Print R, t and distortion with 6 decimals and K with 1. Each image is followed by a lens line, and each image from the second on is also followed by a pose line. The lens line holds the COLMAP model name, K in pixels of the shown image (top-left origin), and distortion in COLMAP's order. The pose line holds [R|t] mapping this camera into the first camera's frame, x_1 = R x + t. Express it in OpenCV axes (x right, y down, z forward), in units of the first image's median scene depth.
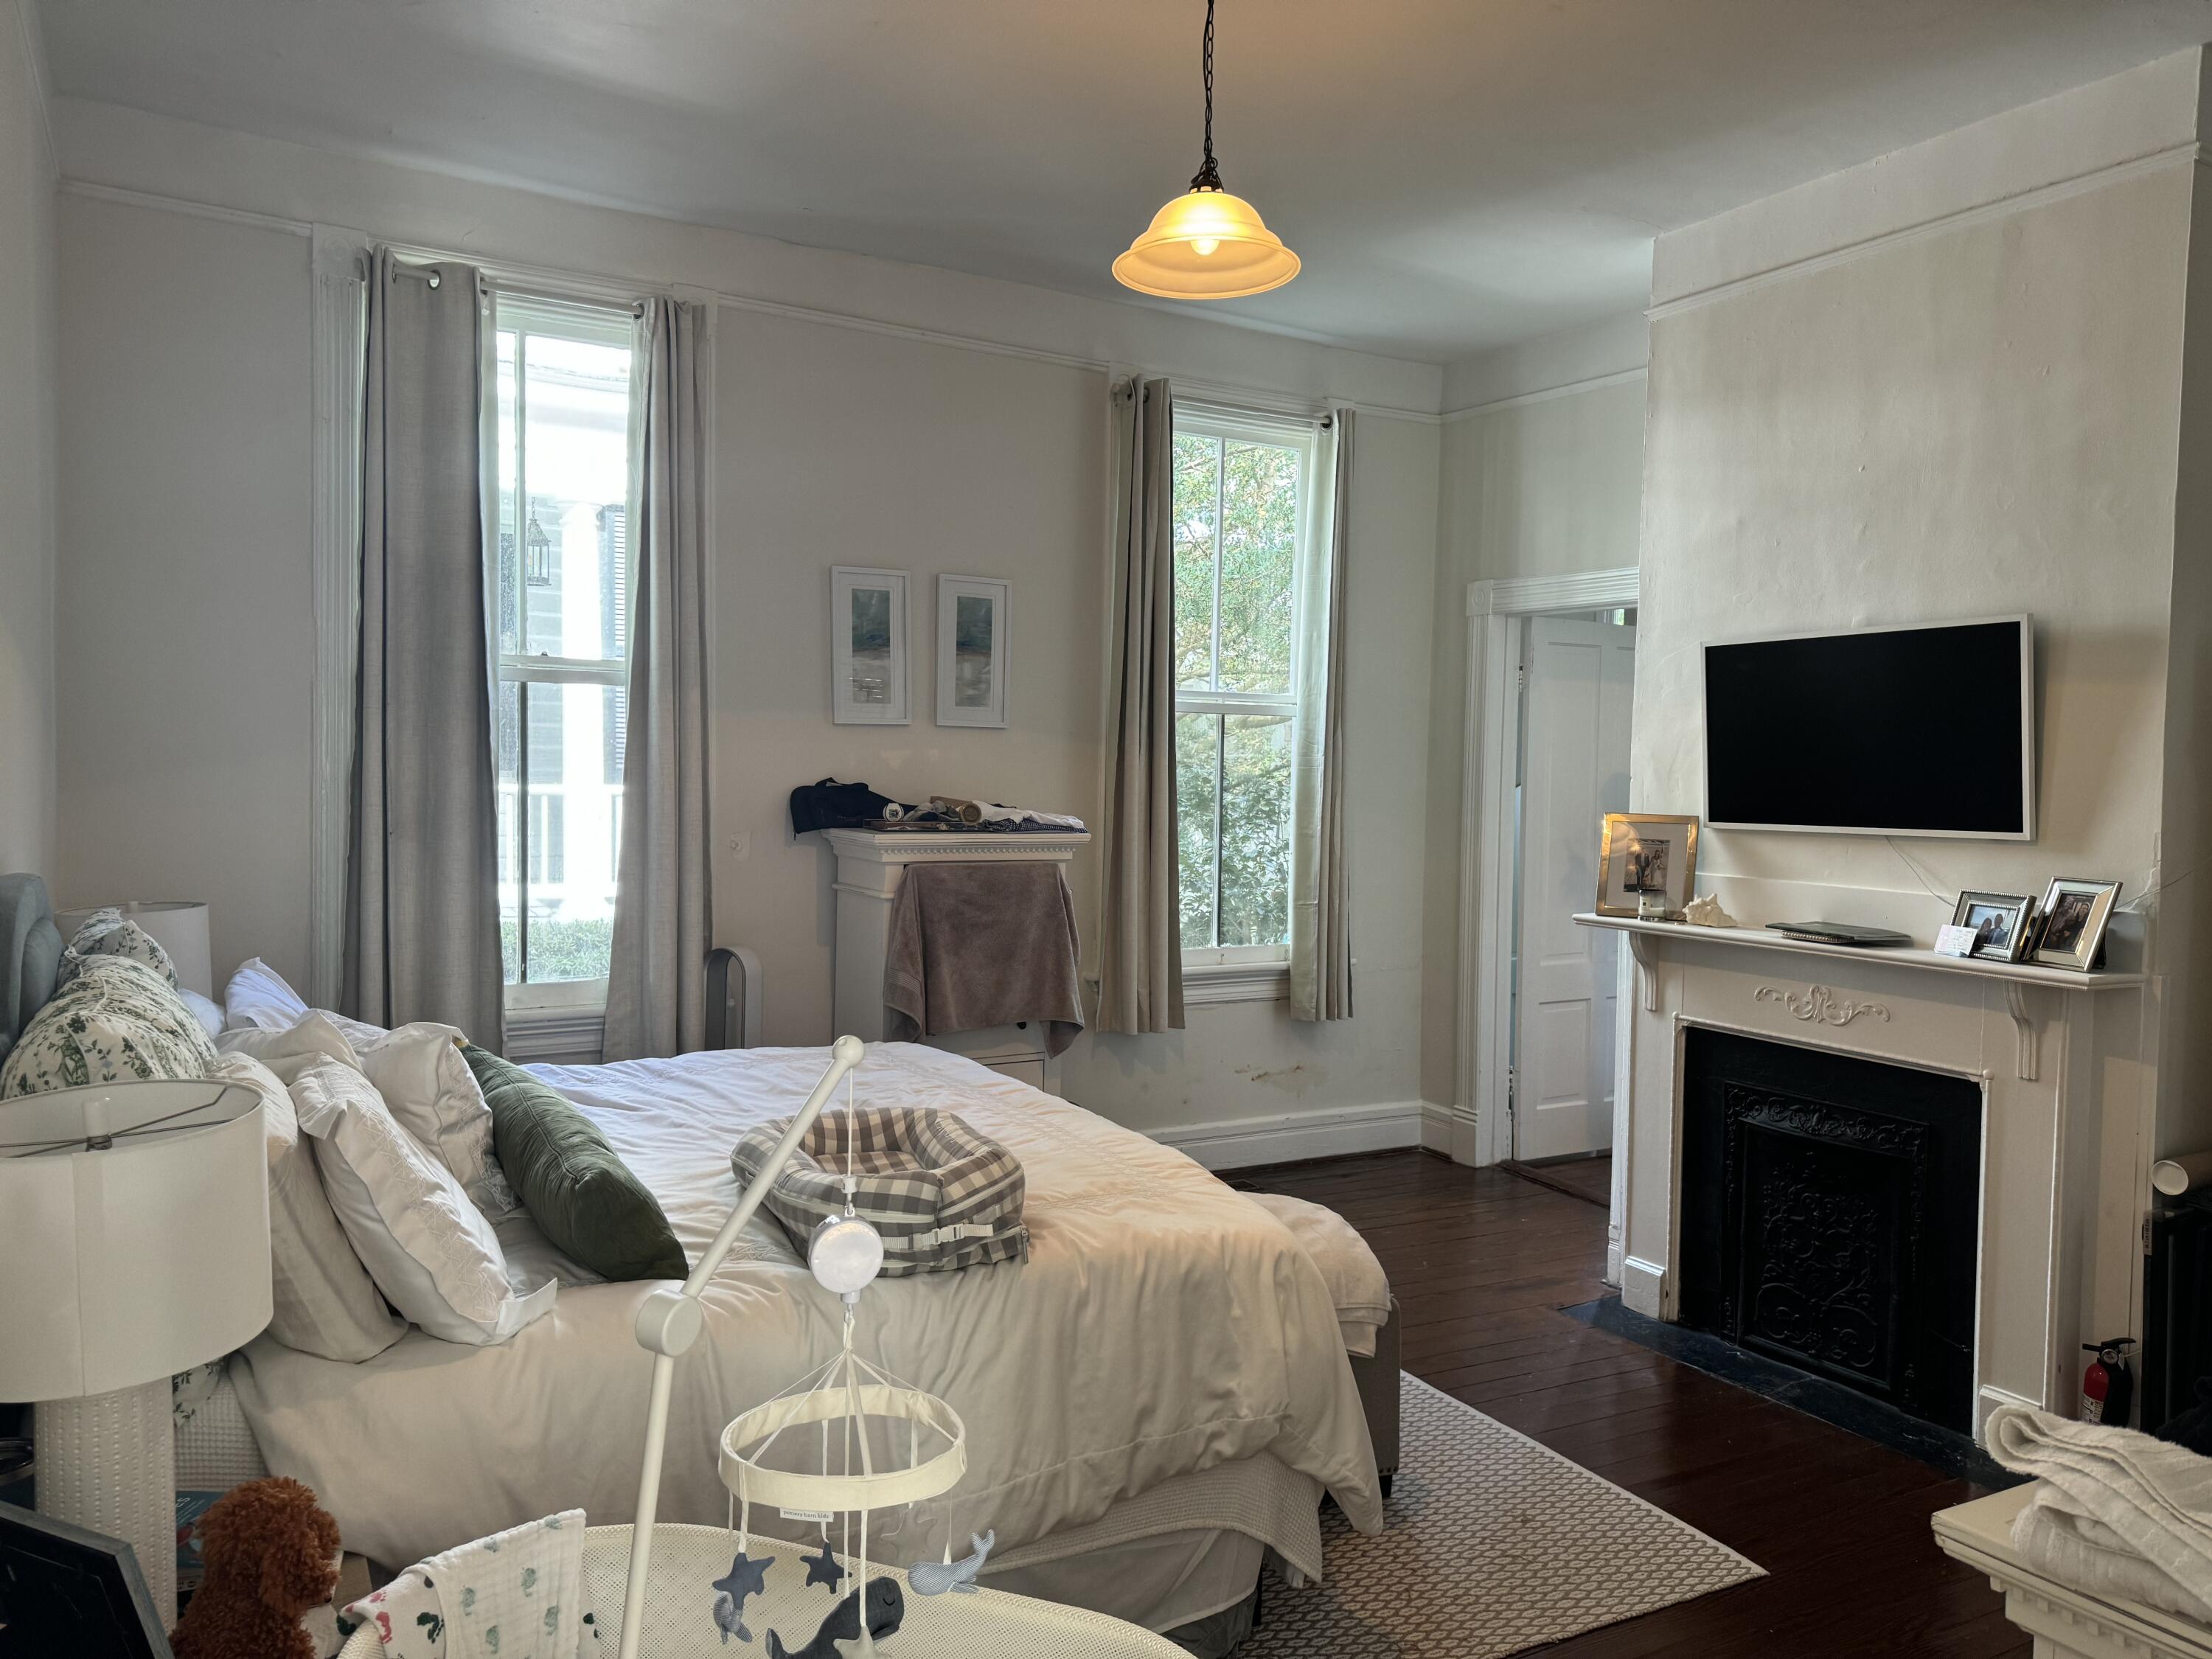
lens RADIAL K [[1551.5, 0, 1106.0], [0, 1551.5, 829.5], [0, 0, 1]] dist [0.079625, -0.114383]
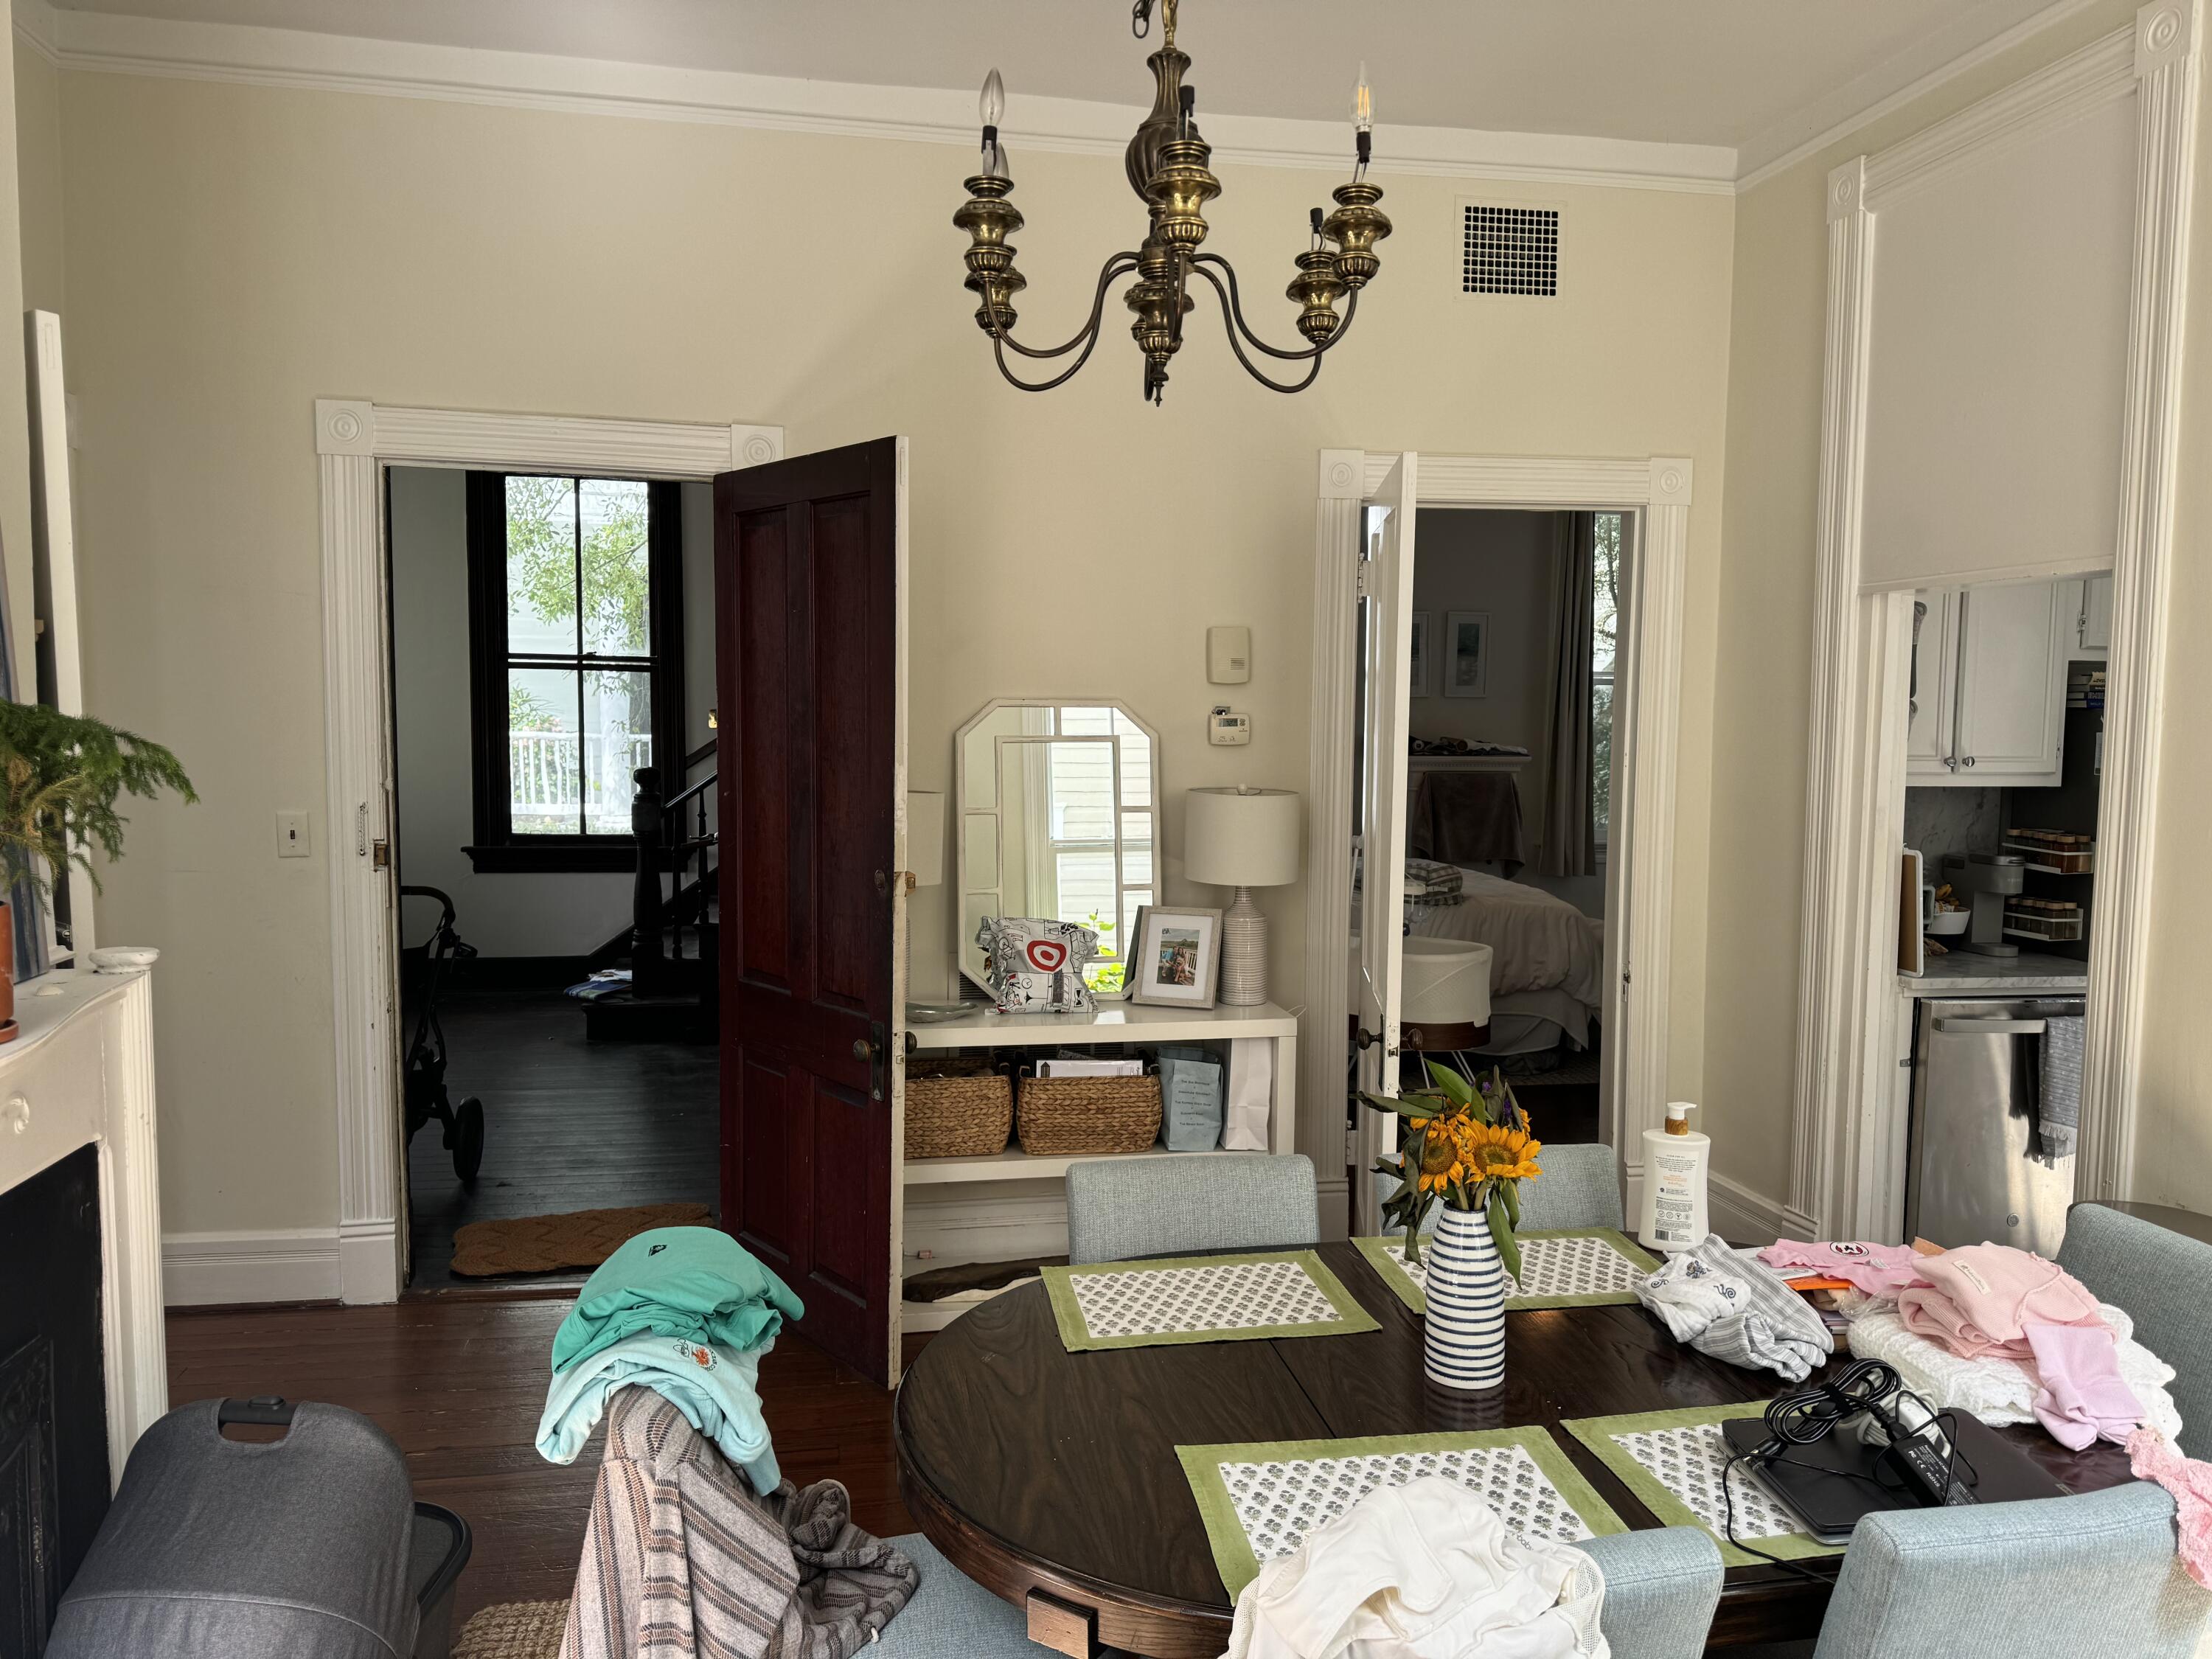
lens RADIAL K [[1551.5, 0, 1106.0], [0, 1551.5, 829.5], [0, 0, 1]] dist [0.079625, -0.114383]
pose [[0.940971, 0.013924, -0.338200, 0.142721], [-0.005787, 0.999669, 0.025054, 0.045627], [0.338437, -0.021618, 0.940741, -0.879605]]
